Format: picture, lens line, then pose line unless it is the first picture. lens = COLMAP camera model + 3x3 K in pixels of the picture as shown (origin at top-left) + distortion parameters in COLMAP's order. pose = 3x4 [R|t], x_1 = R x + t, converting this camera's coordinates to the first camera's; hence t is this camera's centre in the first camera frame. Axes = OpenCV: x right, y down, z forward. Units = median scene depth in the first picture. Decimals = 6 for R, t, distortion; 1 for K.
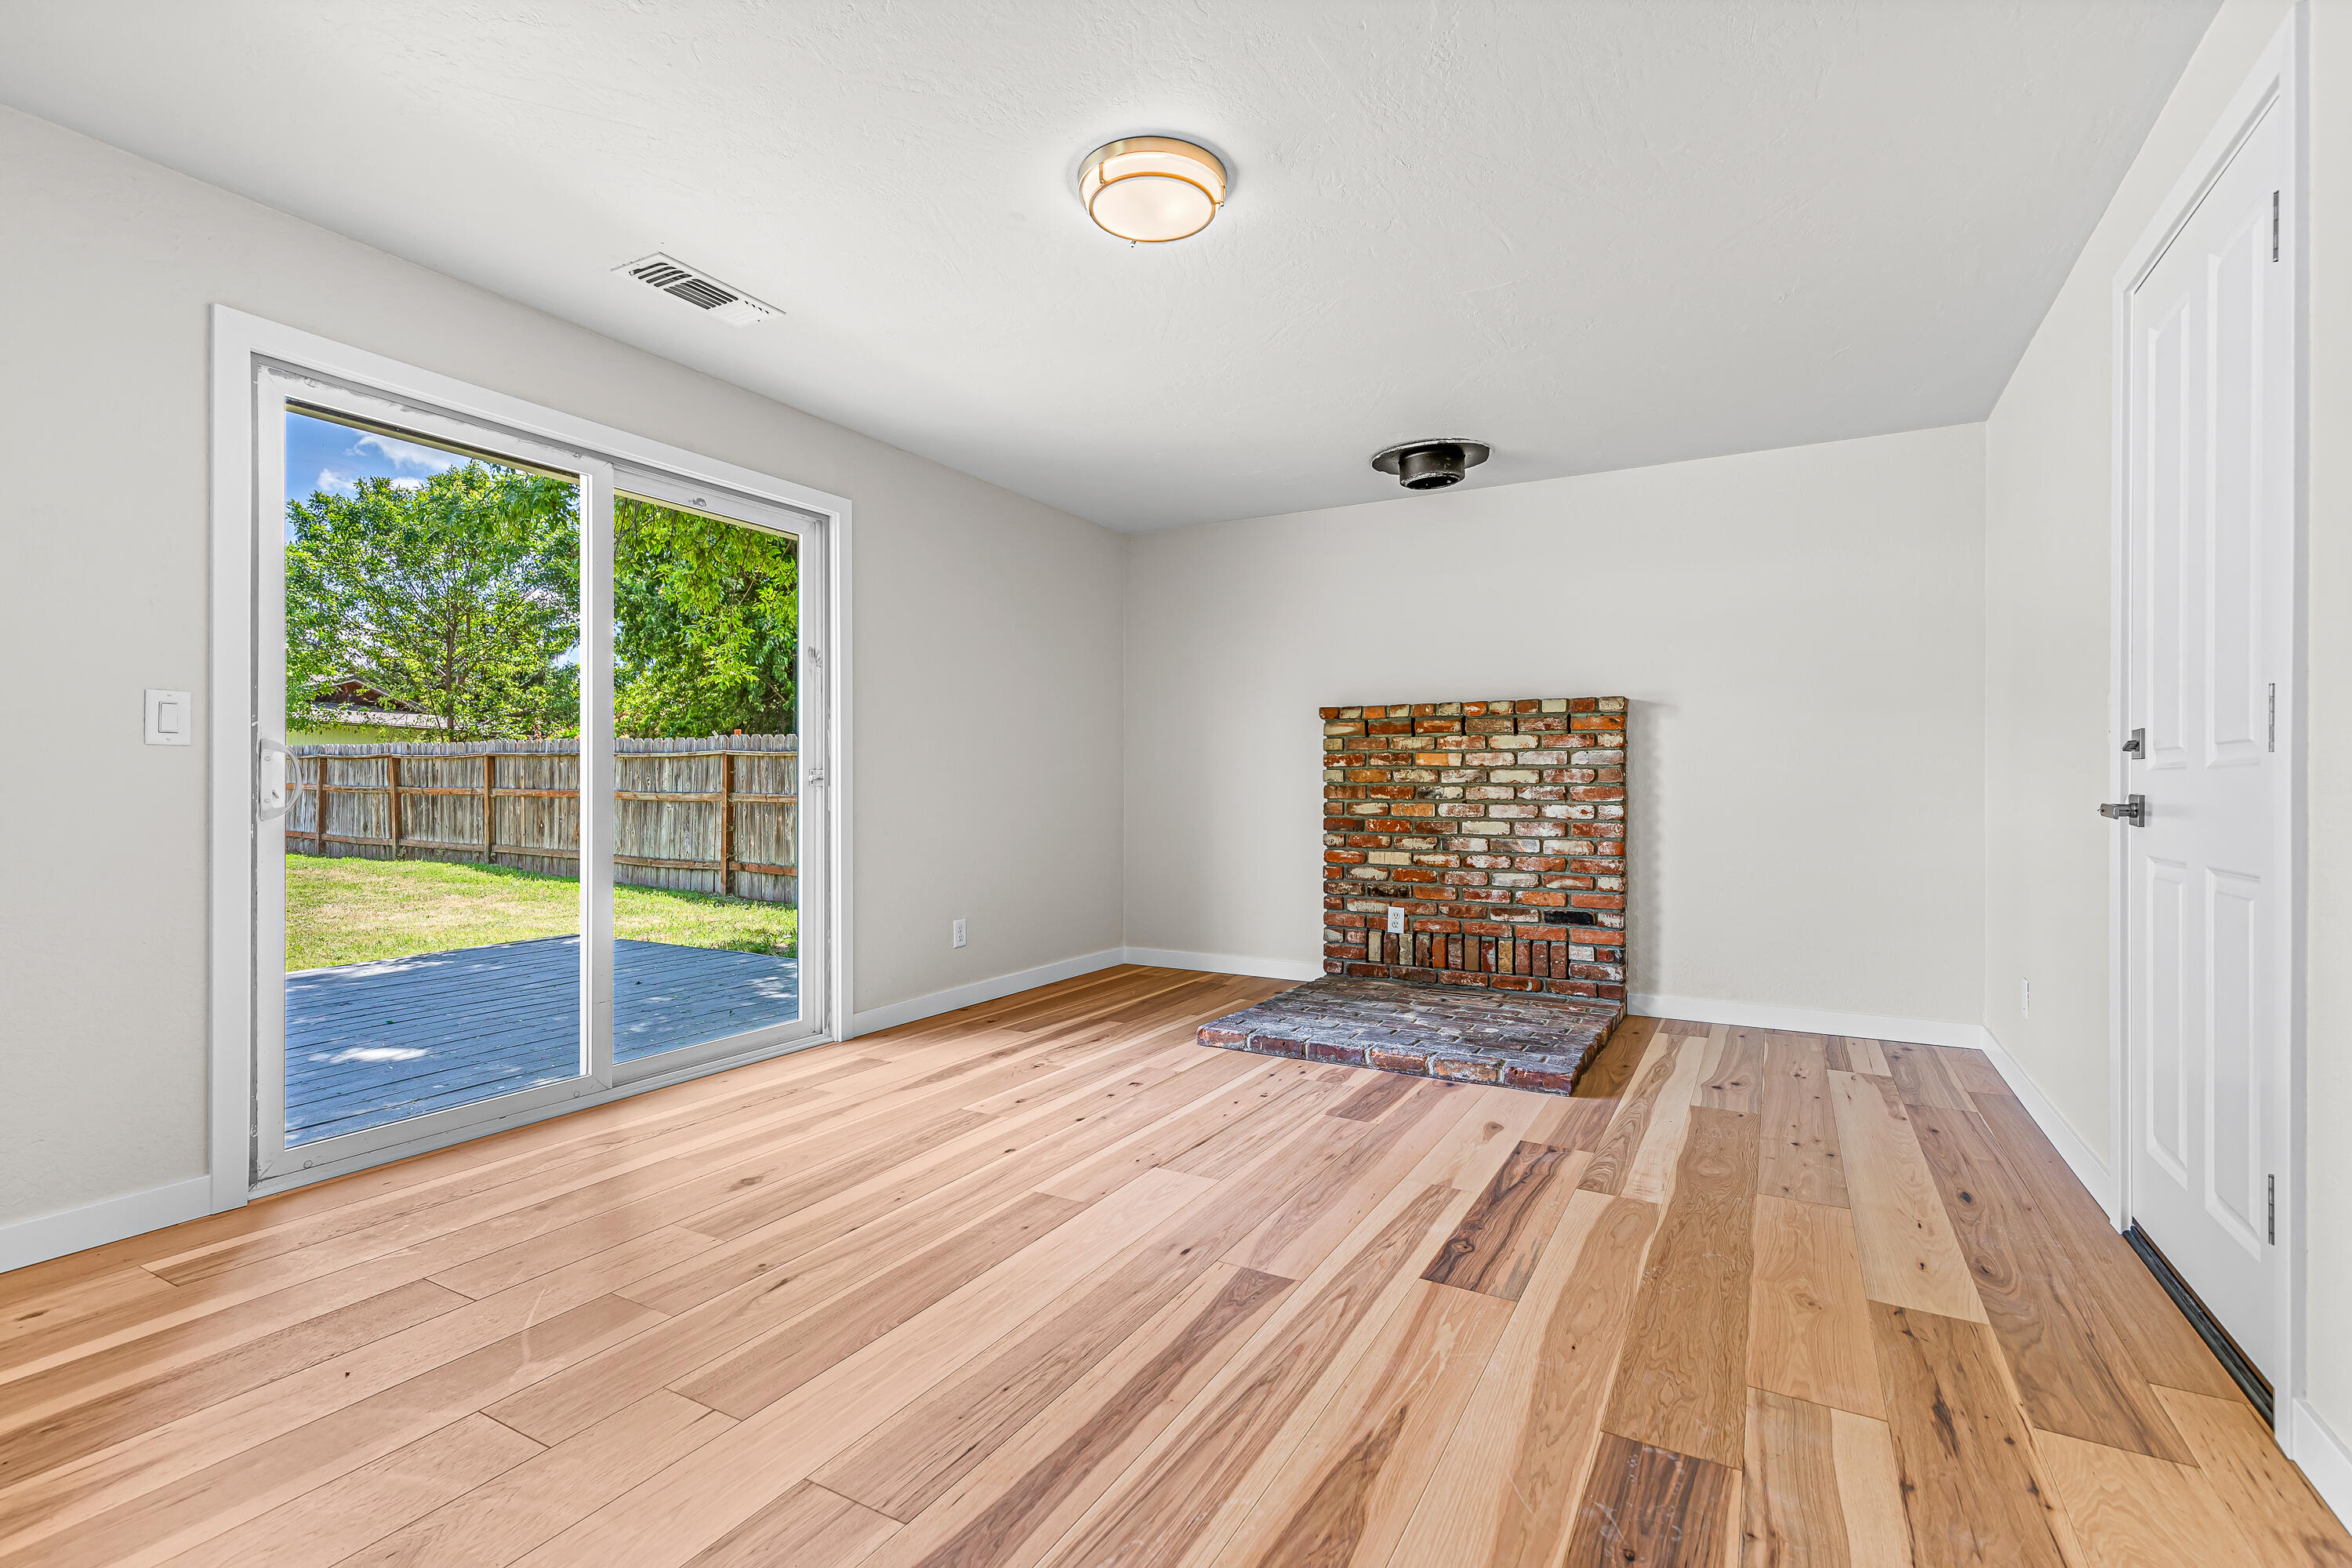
lens RADIAL K [[1051.7, 0, 1199.6], [0, 1051.7, 786.9], [0, 0, 1]] dist [0.012756, -0.002158]
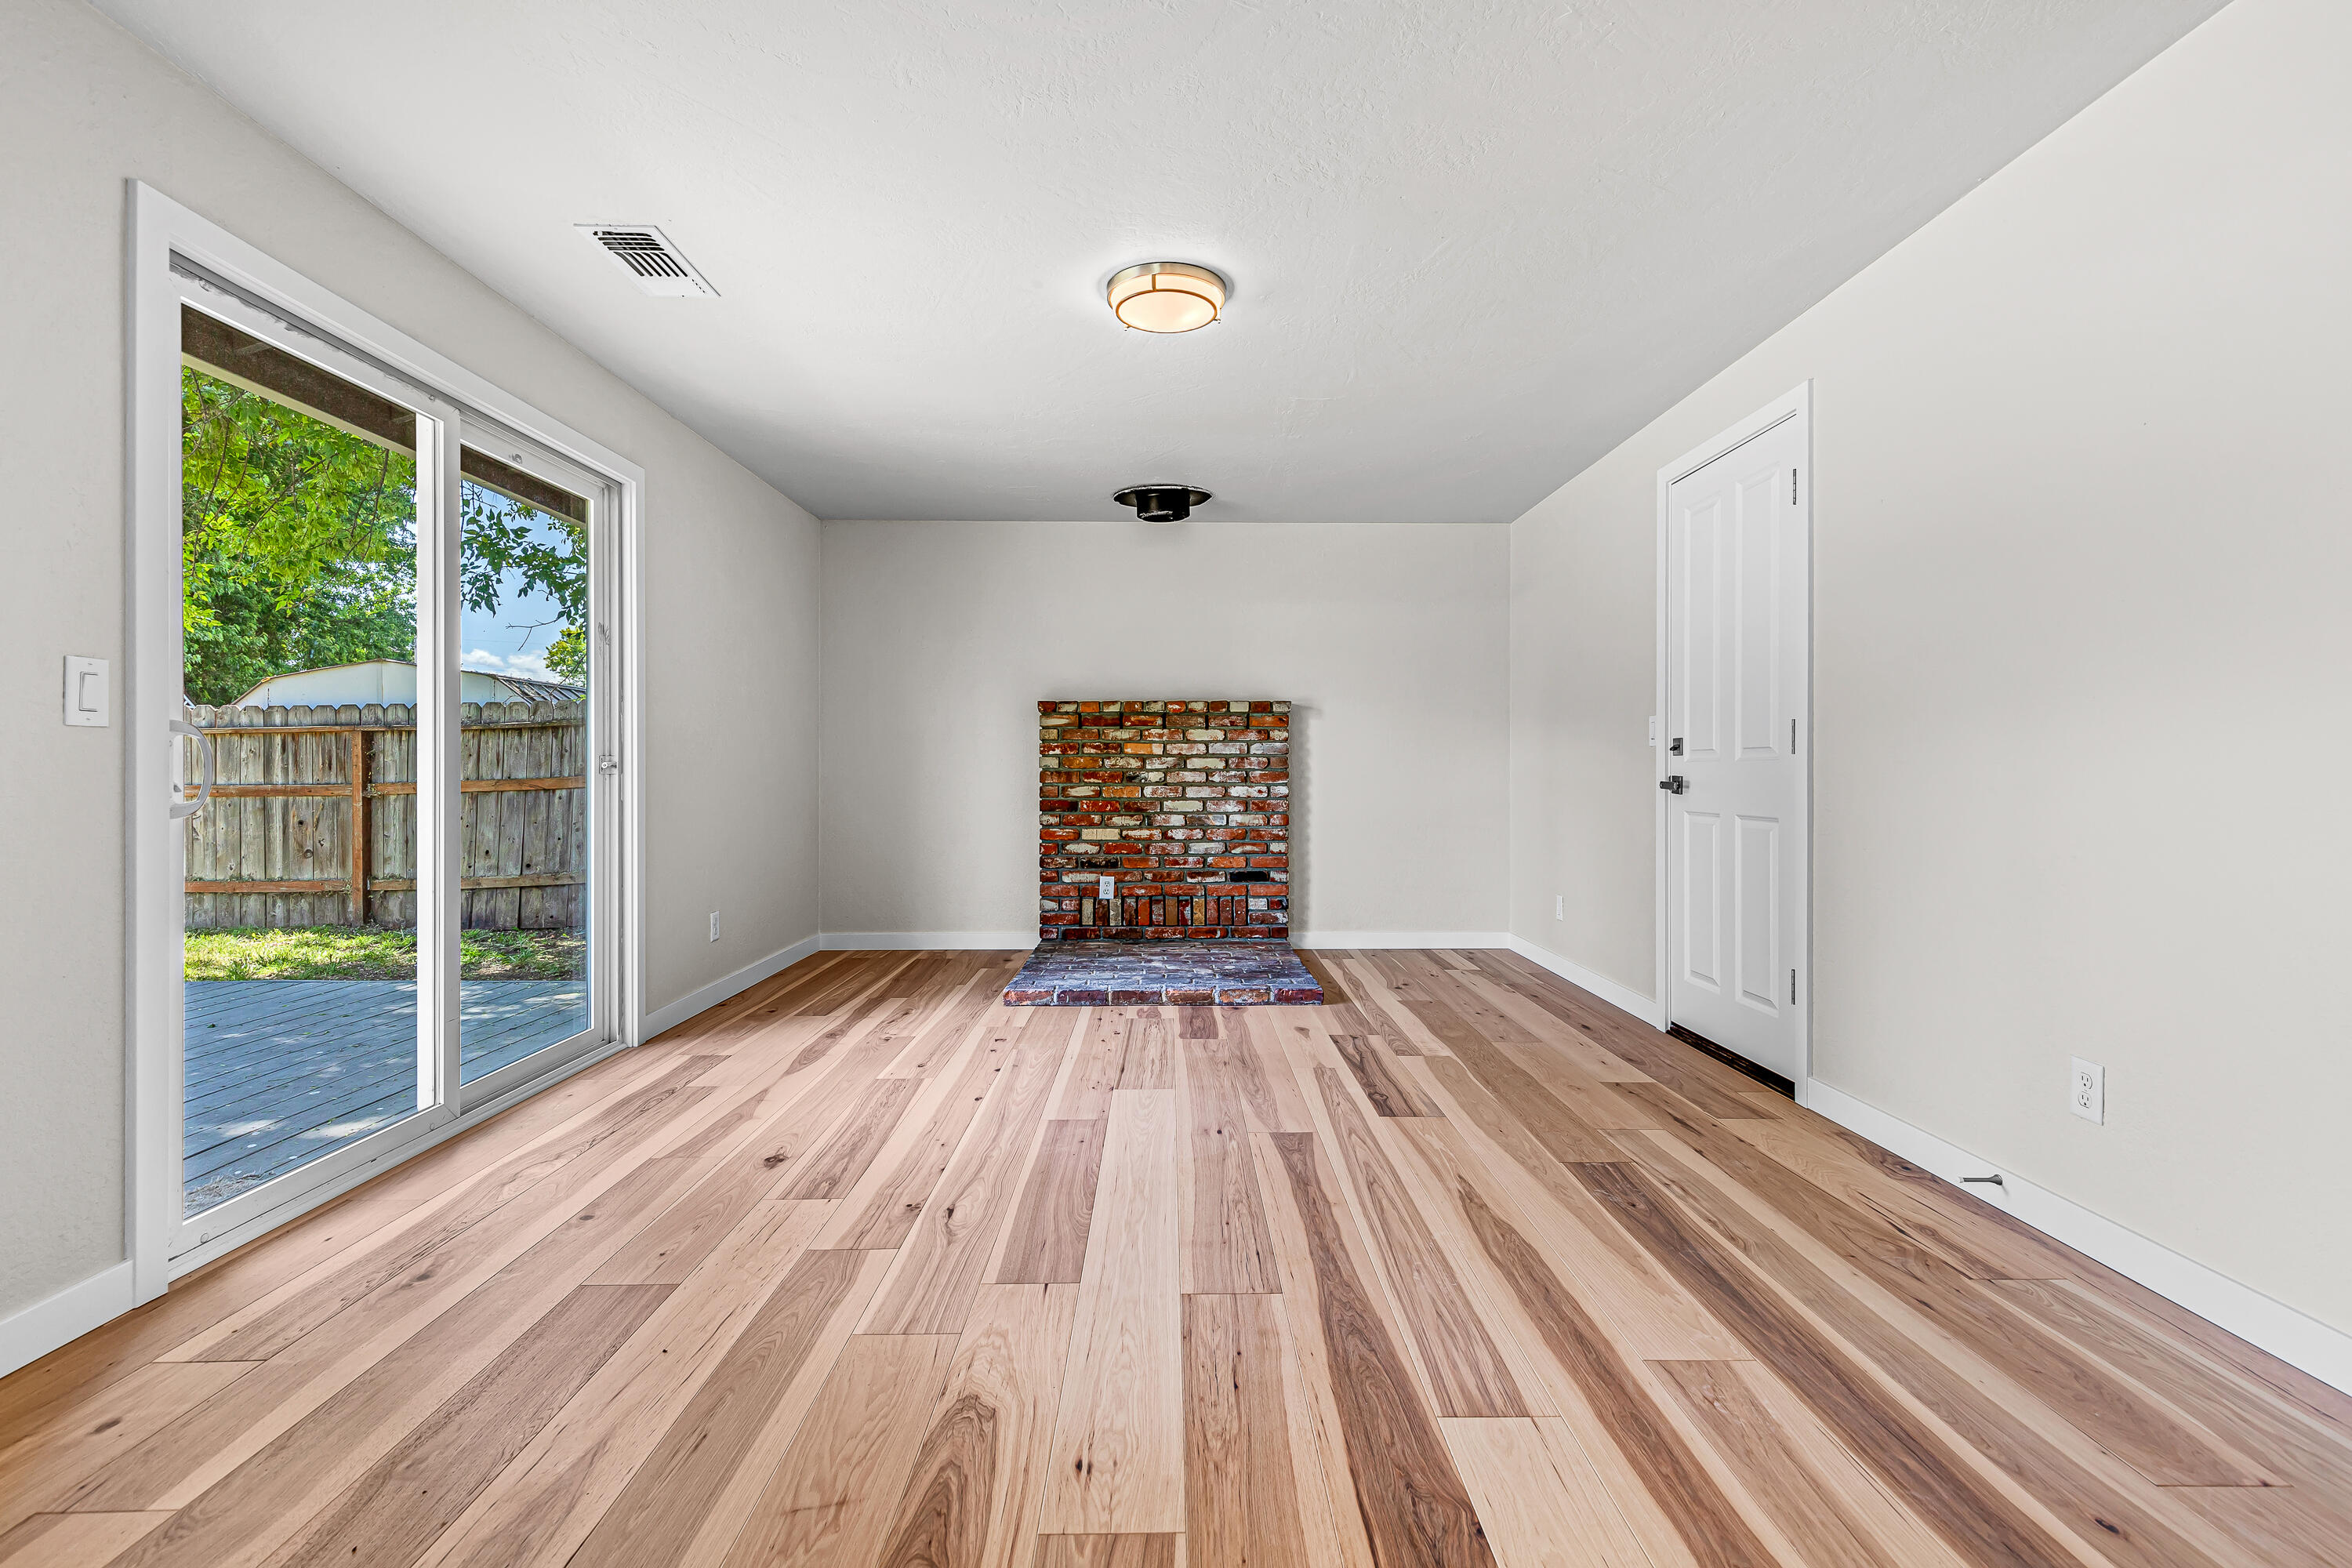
lens RADIAL K [[1051.7, 0, 1190.0], [0, 1051.7, 774.2], [0, 0, 1]] dist [0.012756, -0.002158]
pose [[0.869705, -0.004617, 0.493550, -0.375836], [0.003044, 0.999987, 0.003990, -0.002610], [-0.493562, -0.001967, 0.869708, -0.059523]]
